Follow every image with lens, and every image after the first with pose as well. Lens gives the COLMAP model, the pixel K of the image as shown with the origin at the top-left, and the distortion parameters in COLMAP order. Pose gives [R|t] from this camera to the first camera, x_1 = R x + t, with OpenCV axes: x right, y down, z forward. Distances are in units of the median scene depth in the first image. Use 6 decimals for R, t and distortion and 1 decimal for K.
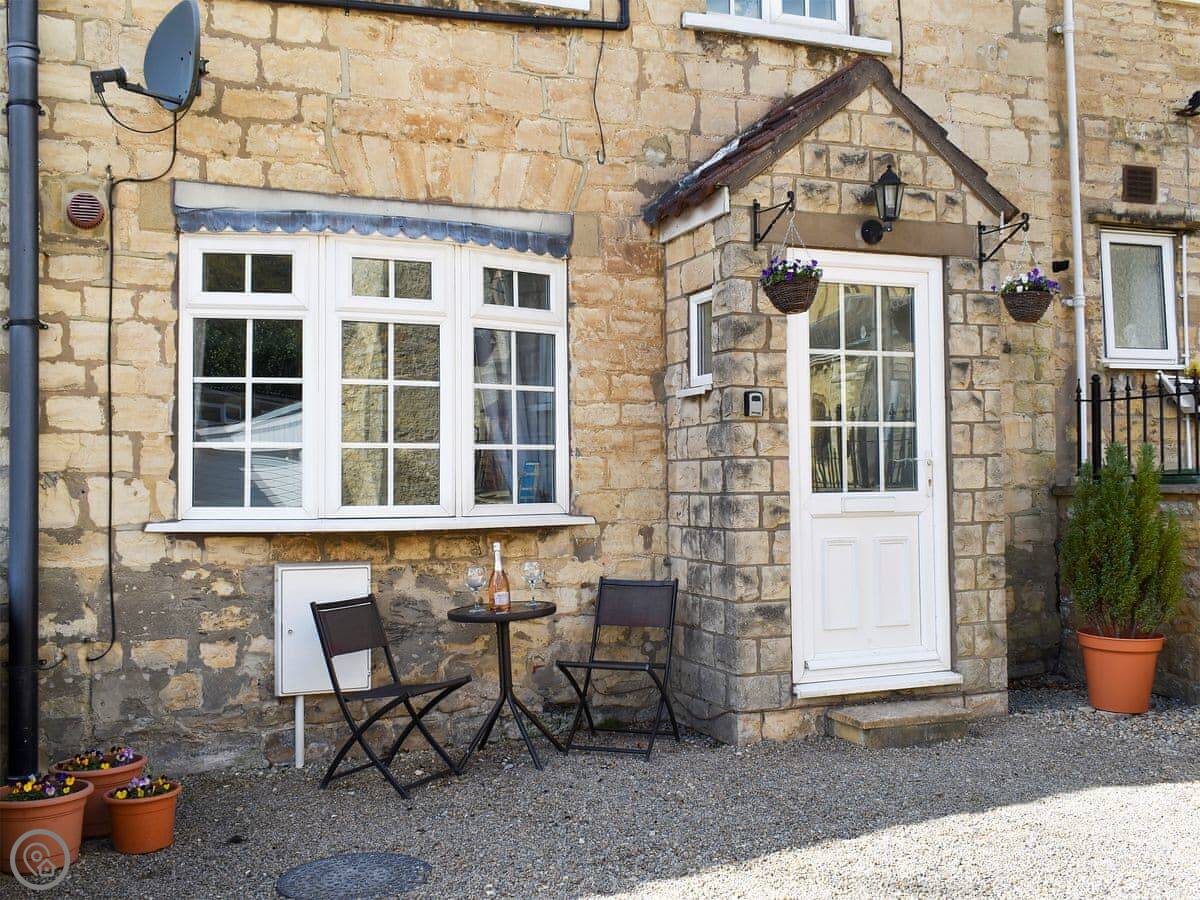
lens RADIAL K [[1256.6, 0, 599.1], [0, 1256.6, 441.9], [0, 0, 1]] dist [0.008721, 0.000000]
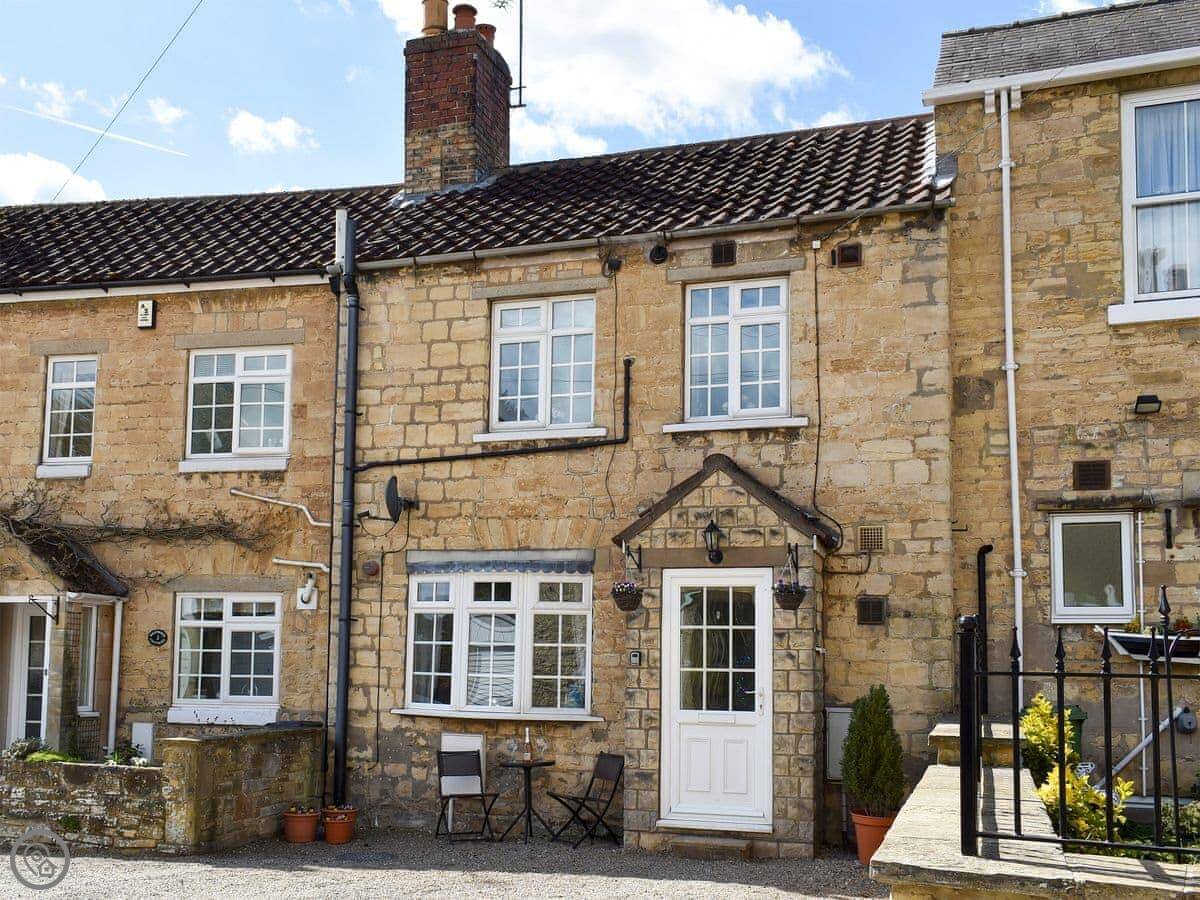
lens RADIAL K [[1714.8, 0, 599.0], [0, 1714.8, 451.6], [0, 0, 1]] dist [0.015835, 0.000000]
pose [[0.705201, -0.058683, -0.706575, 1.778892], [-0.000166, 0.996555, -0.082932, -0.117699], [0.709008, 0.058602, 0.702762, -0.762493]]
